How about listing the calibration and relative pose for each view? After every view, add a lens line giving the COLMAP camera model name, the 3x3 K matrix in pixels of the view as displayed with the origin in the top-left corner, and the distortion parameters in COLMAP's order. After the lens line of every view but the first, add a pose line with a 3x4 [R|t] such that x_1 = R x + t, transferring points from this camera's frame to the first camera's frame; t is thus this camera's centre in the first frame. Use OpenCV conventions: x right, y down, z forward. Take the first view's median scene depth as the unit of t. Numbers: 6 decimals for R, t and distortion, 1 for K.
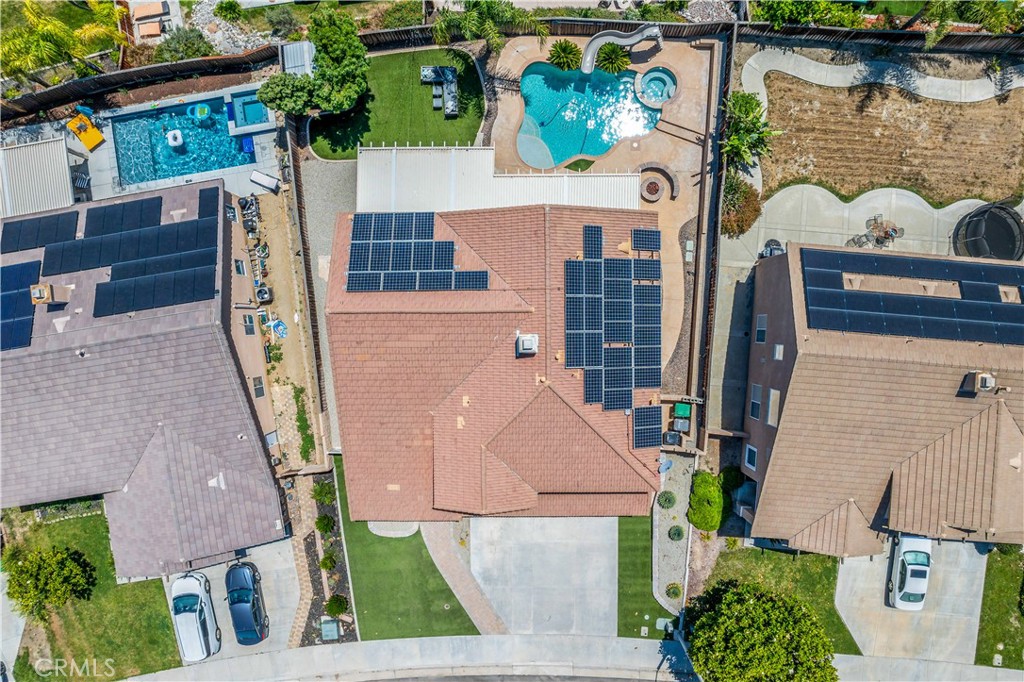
lens RADIAL K [[741.1, 0, 520.8], [0, 741.1, 336.2], [0, 0, 1]] dist [-0.031882, 0.003579]
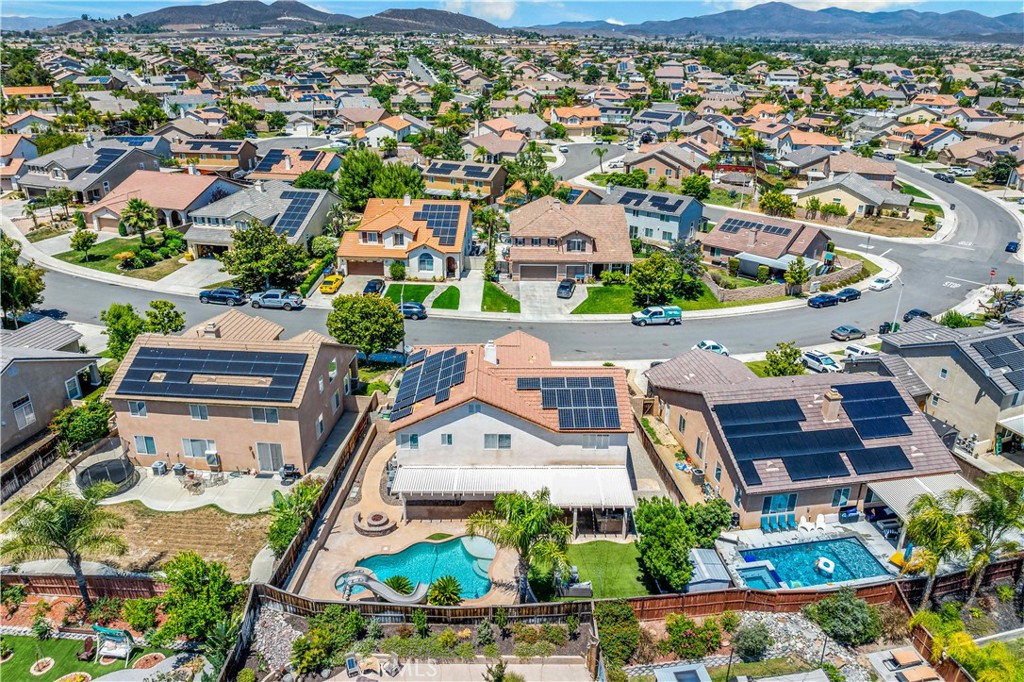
lens RADIAL K [[715.6, 0, 512.0], [0, 715.6, 341.0], [0, 0, 1]] dist [0.004093, 0.000013]
pose [[-0.999981, -0.002507, -0.005695, -0.023361], [-0.004347, -0.373348, 0.927681, -1.206132], [-0.004451, 0.927688, 0.373330, 0.358424]]
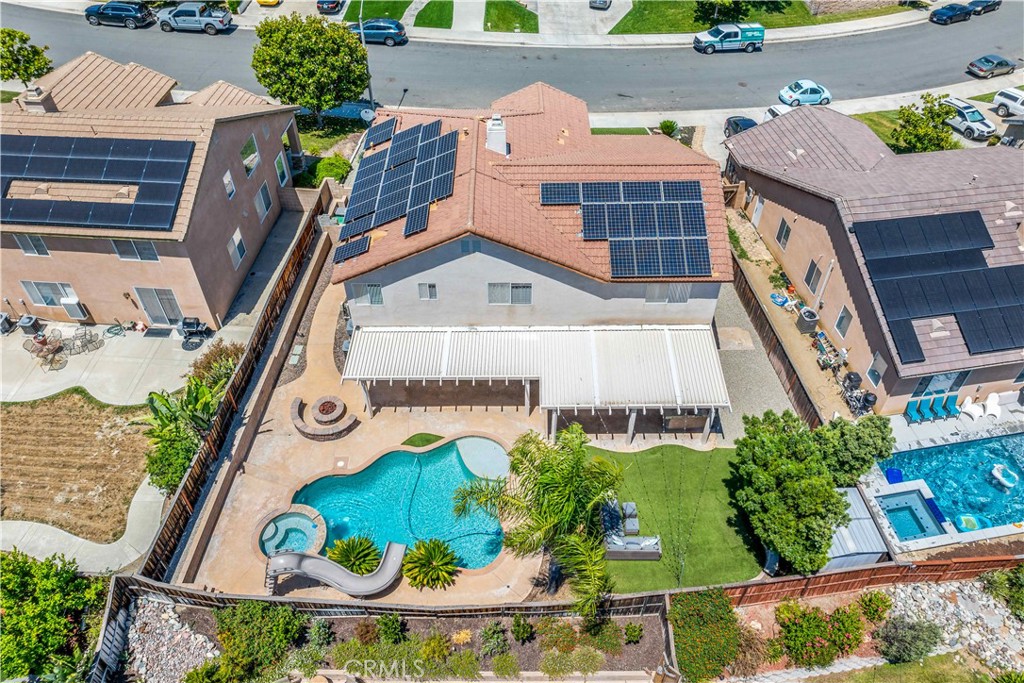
lens RADIAL K [[741.1, 0, 520.8], [0, 741.1, 336.7], [0, 0, 1]] dist [-0.031882, 0.003579]
pose [[-0.999991, 0.002978, -0.003128, -0.015201], [-0.004319, -0.693319, 0.720618, -0.738615], [-0.000023, 0.720625, 0.693325, 0.462233]]
